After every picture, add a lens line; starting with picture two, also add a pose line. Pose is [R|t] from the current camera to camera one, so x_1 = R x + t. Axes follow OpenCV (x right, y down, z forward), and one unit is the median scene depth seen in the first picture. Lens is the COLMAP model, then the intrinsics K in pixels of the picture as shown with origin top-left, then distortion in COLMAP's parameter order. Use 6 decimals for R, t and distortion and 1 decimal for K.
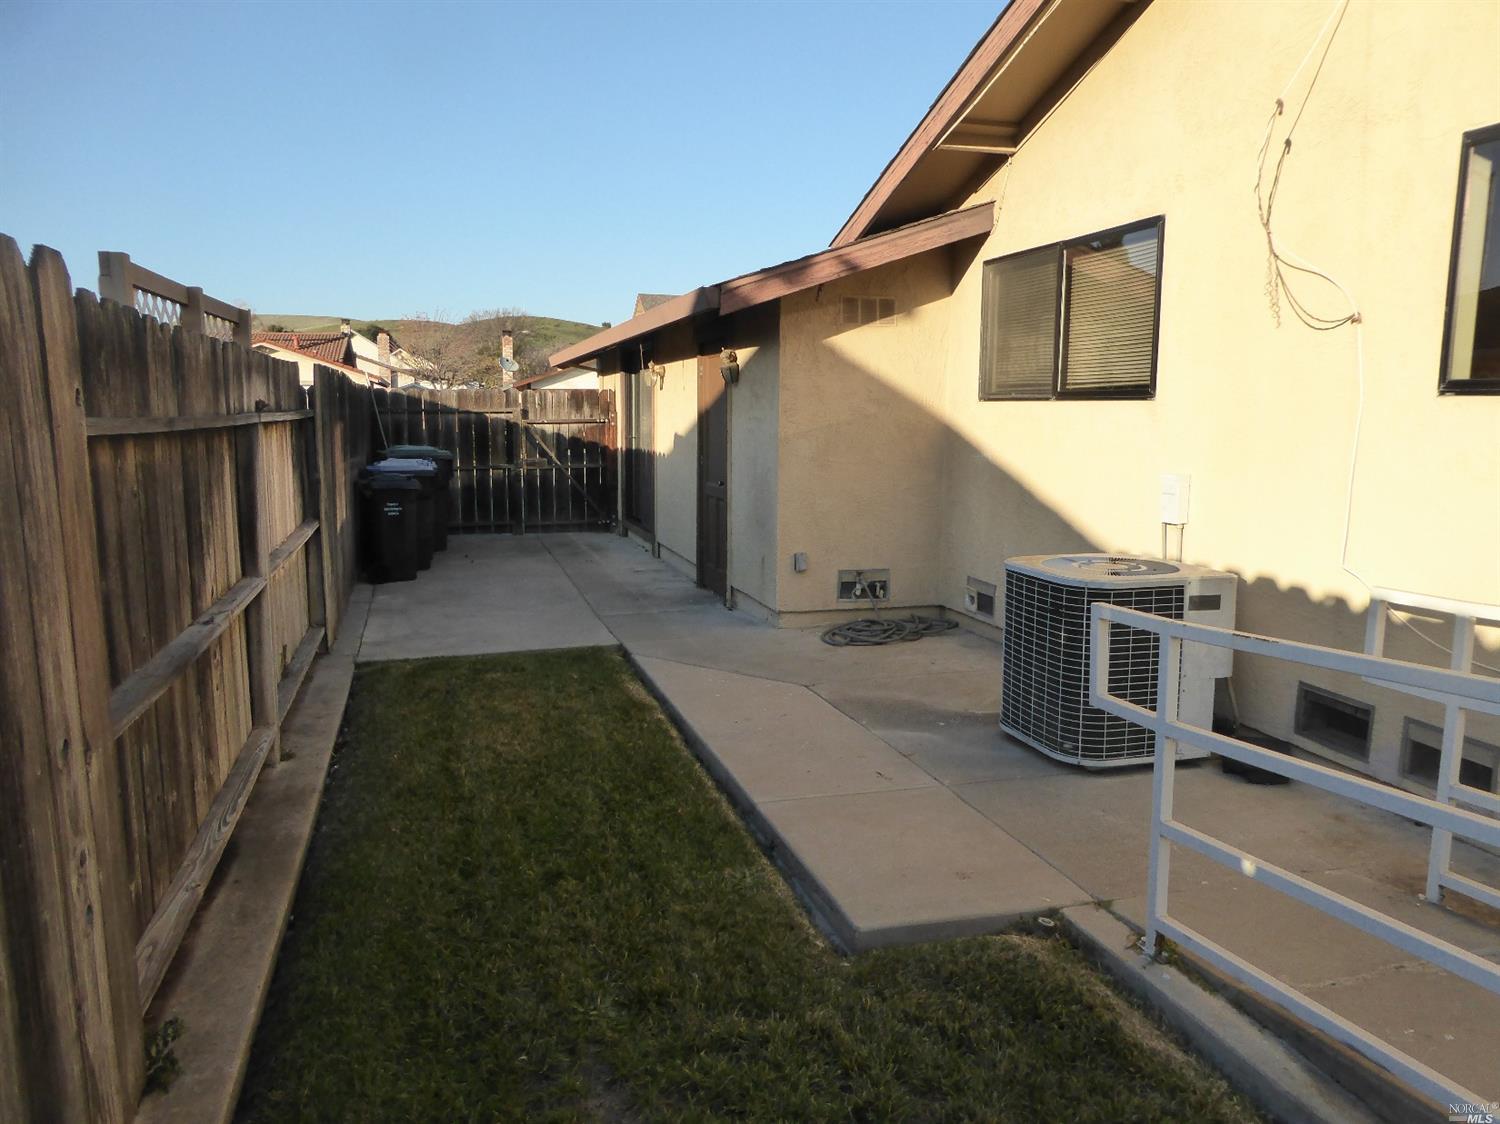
lens RADIAL K [[1047.3, 0, 758.4], [0, 1047.3, 561.6], [0, 0, 1]] dist [-0.049533, 0.022380]
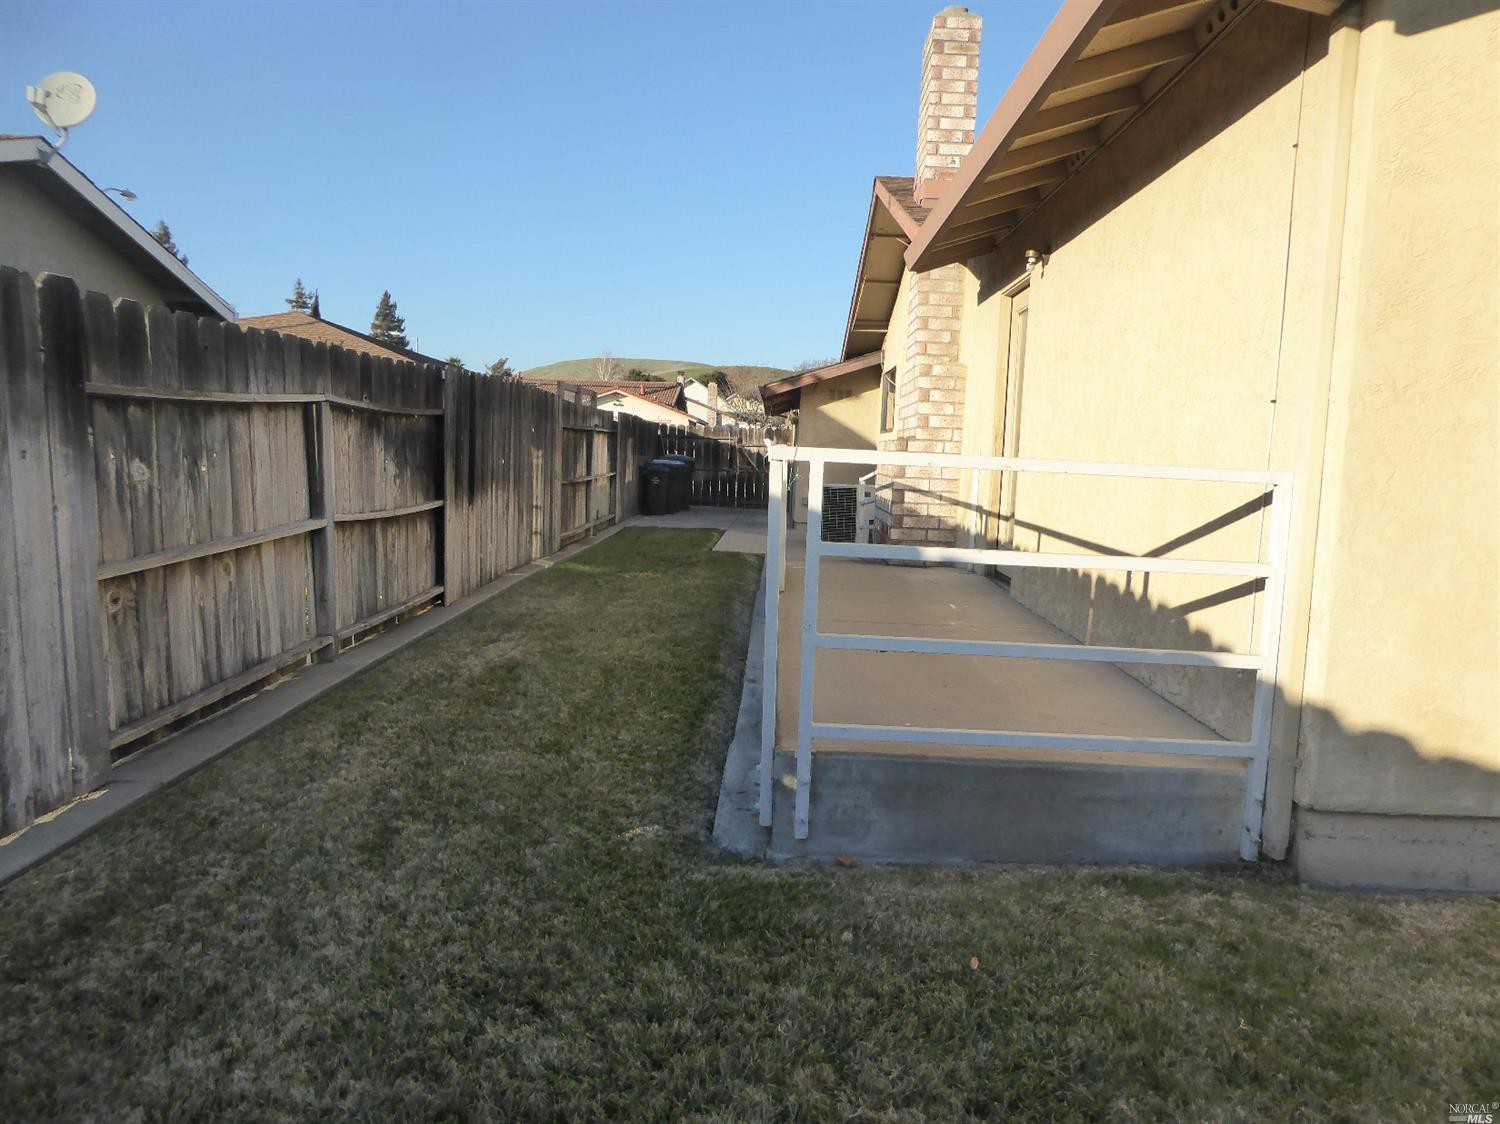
lens RADIAL K [[1047.3, 0, 747.6], [0, 1047.3, 558.1], [0, 0, 1]] dist [-0.049533, 0.022380]
pose [[0.948910, 0.063564, -0.309079, 0.352771], [-0.078204, 0.996316, -0.035198, 0.119943], [0.305703, 0.057571, 0.950385, -0.679554]]
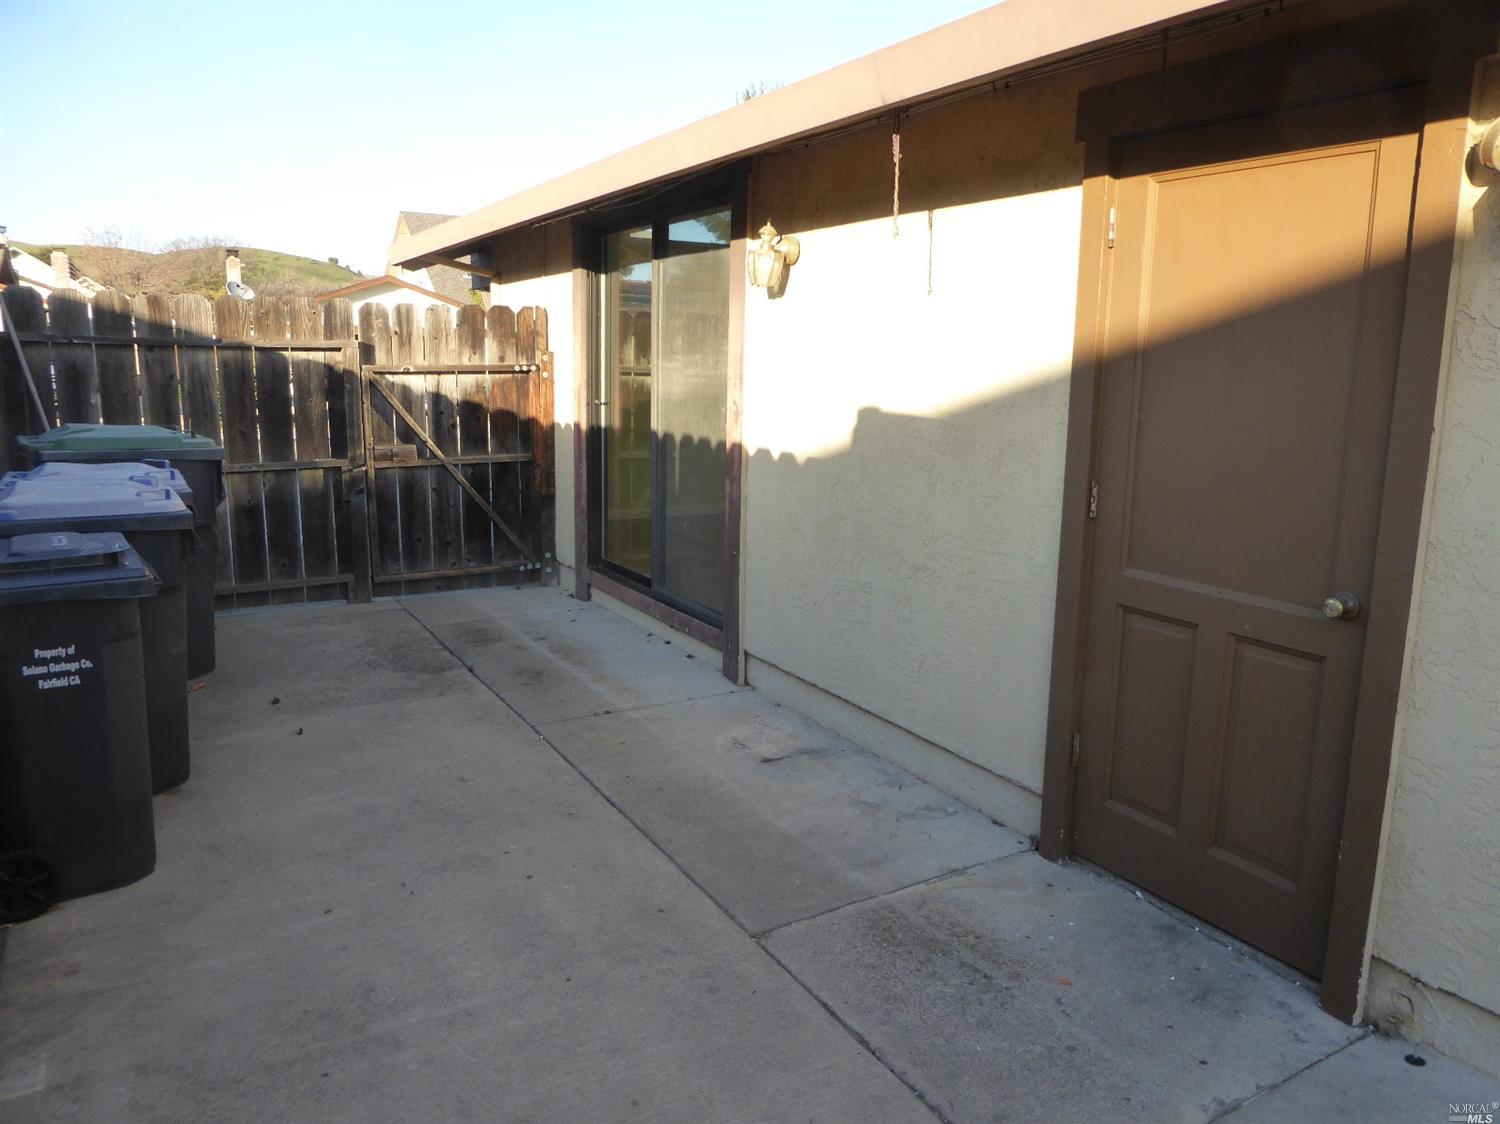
lens RADIAL K [[1047.3, 0, 749.5], [0, 1047.3, 557.9], [0, 0, 1]] dist [-0.049533, 0.022380]
pose [[0.972571, -0.029789, 0.230691, -0.167138], [0.019322, 0.998684, 0.047503, -0.067049], [-0.231803, -0.041742, 0.971867, 0.495022]]
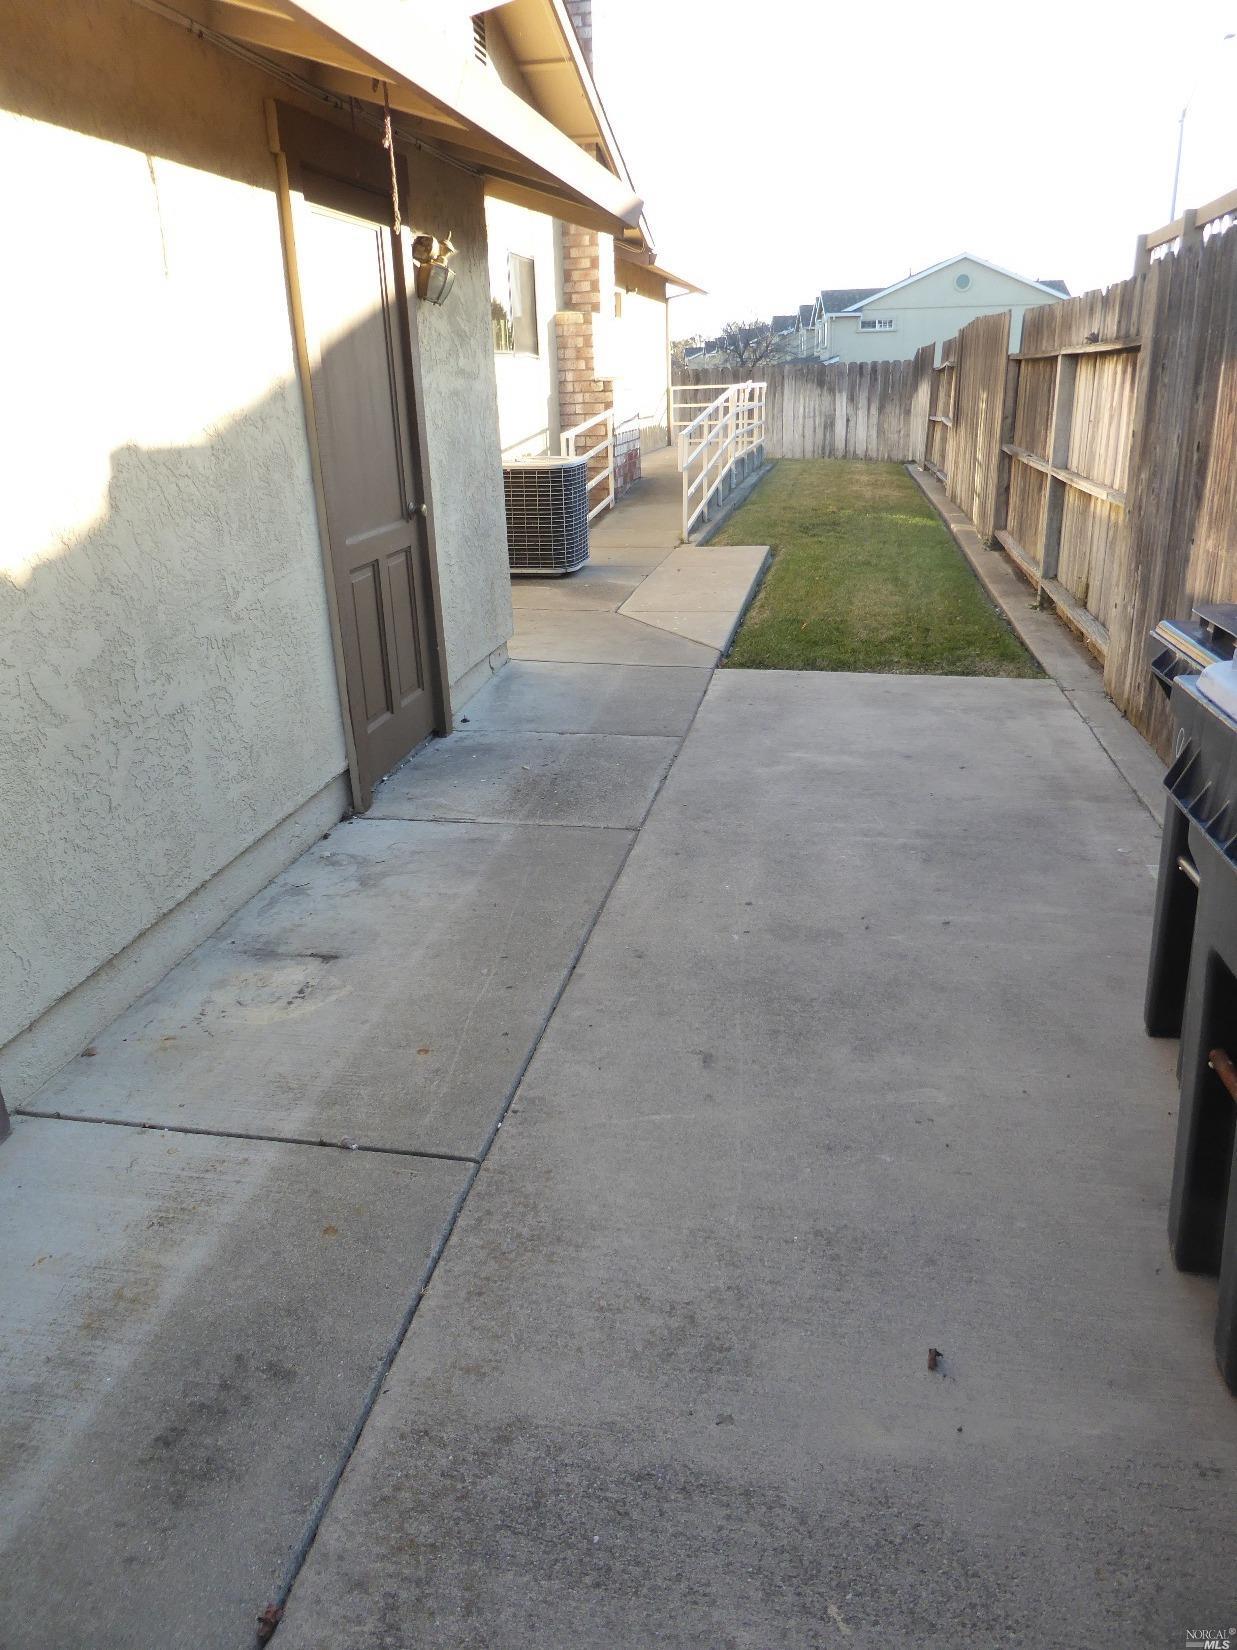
lens RADIAL K [[1152.0, 0, 612.8], [0, 1152.0, 830.0], [0, 0, 1]] dist [-0.049533, 0.022380]
pose [[-0.885221, -0.144294, 0.442226, -0.254575], [0.098505, 0.870965, 0.481370, -0.130980], [-0.454622, 0.469680, -0.756782, 0.968838]]
